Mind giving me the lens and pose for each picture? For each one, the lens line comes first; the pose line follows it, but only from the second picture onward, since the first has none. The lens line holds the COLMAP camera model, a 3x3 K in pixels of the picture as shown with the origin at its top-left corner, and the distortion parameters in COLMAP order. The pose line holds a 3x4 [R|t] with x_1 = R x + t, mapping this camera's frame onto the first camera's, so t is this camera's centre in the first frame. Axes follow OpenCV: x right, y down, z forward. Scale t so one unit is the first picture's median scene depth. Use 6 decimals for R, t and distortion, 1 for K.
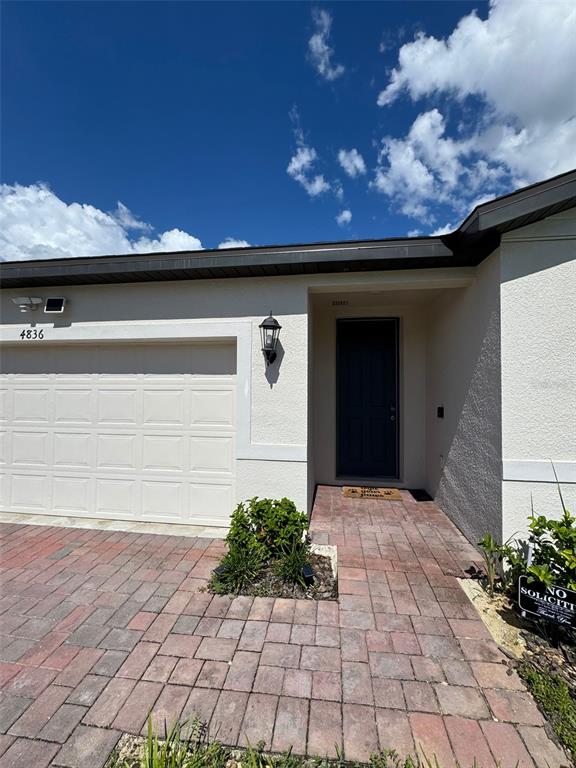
lens RADIAL K [[308.8, 0, 288.5], [0, 308.8, 354.4], [0, 0, 1]] dist [0.024971, 0.000120]
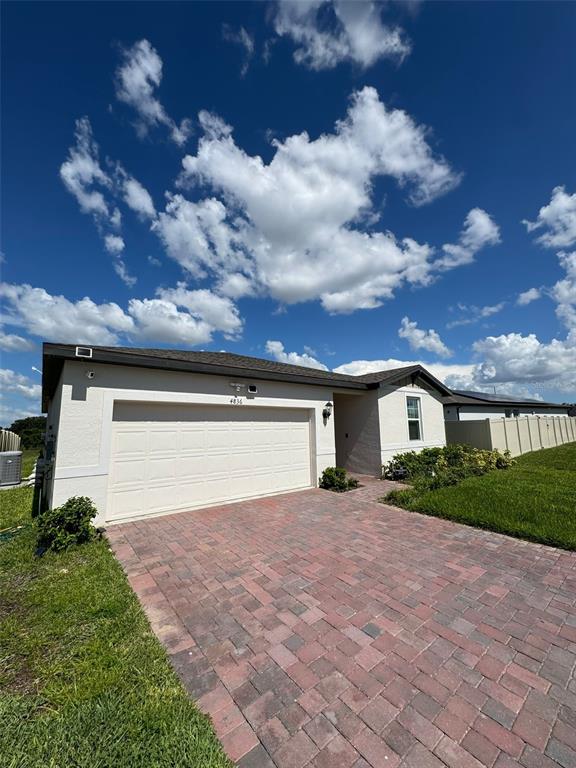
lens RADIAL K [[309.9, 0, 288.0], [0, 309.9, 384.0], [0, 0, 1]] dist [0.002085, 0.000370]
pose [[0.704438, 0.091054, 0.703900, -1.961135], [-0.067627, 0.995836, -0.061138, -0.075375], [-0.706536, -0.004535, 0.707663, -0.608988]]
